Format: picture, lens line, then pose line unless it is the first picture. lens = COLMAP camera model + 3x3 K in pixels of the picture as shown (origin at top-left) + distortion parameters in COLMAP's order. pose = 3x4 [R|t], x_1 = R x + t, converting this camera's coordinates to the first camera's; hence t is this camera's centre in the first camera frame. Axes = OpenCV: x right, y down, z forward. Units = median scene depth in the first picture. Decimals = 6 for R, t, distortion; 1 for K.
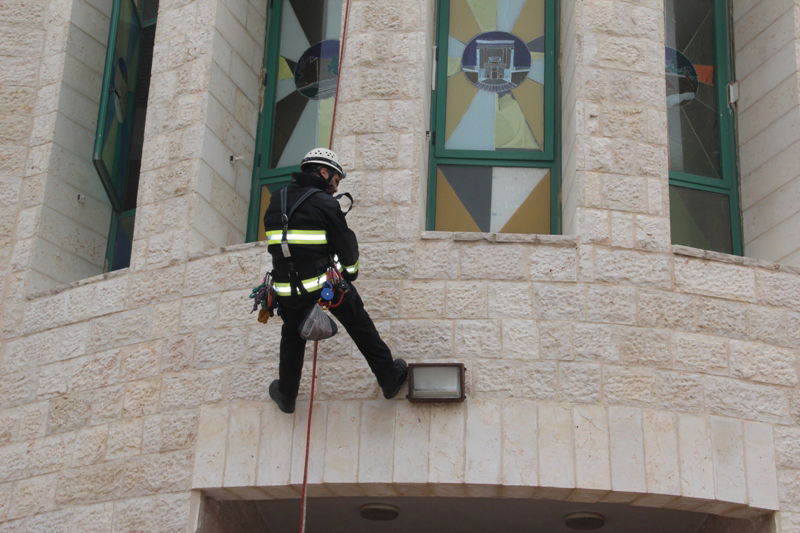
lens RADIAL K [[1440.6, 0, 400.0], [0, 1440.6, 266.5], [0, 0, 1]] dist [0.220828, 0.164637]
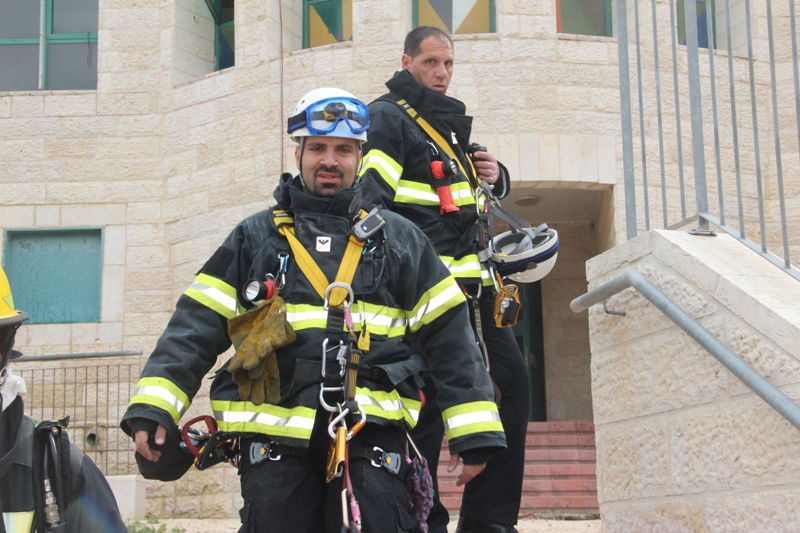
lens RADIAL K [[1440.6, 0, 400.0], [0, 1440.6, 266.5], [0, 0, 1]] dist [0.220828, 0.164637]
pose [[0.997151, -0.062519, -0.042204, 0.058650], [0.069675, 0.977760, 0.197814, -0.093158], [0.028898, -0.200191, 0.979331, -0.680695]]
